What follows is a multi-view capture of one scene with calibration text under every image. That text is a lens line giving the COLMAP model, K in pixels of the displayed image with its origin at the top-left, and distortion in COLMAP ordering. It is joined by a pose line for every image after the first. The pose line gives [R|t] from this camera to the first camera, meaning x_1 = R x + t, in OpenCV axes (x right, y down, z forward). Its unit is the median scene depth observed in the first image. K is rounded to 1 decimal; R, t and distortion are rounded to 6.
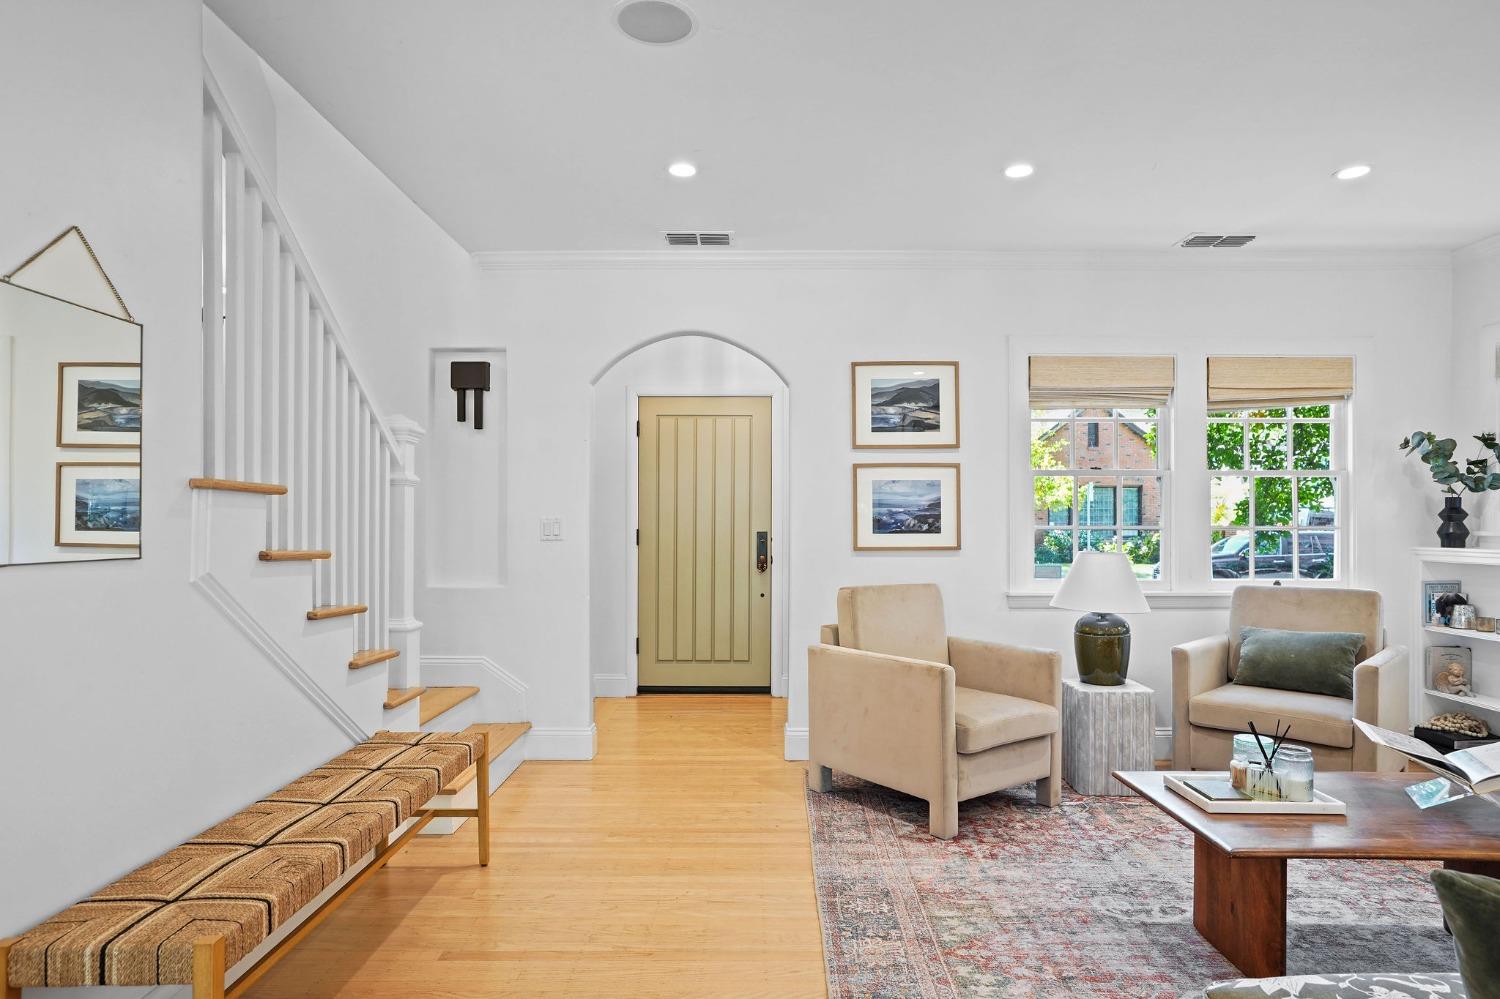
lens RADIAL K [[869.2, 0, 750.1], [0, 869.2, 513.0], [0, 0, 1]] dist [-0.024070, 0.026769]
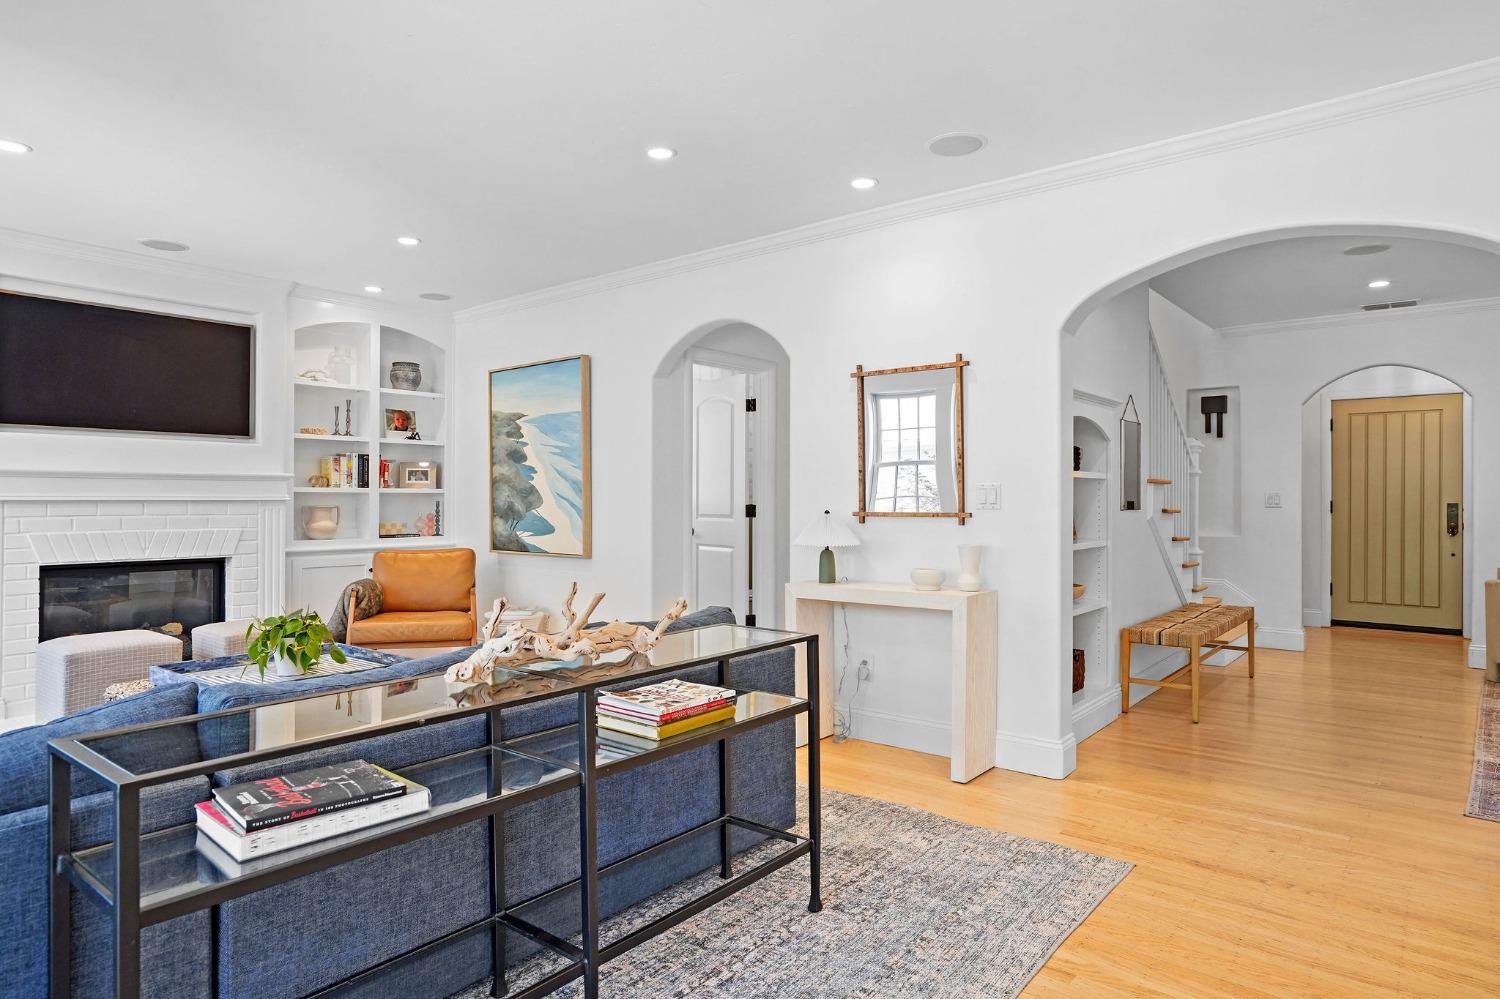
lens RADIAL K [[869.2, 0, 756.3], [0, 869.2, 494.8], [0, 0, 1]] dist [-0.024070, 0.026769]
pose [[0.774639, -0.001257, -0.632402, 0.033828], [0.008103, 0.999936, 0.007939, -0.010833], [0.632352, -0.011274, 0.774599, -0.781123]]
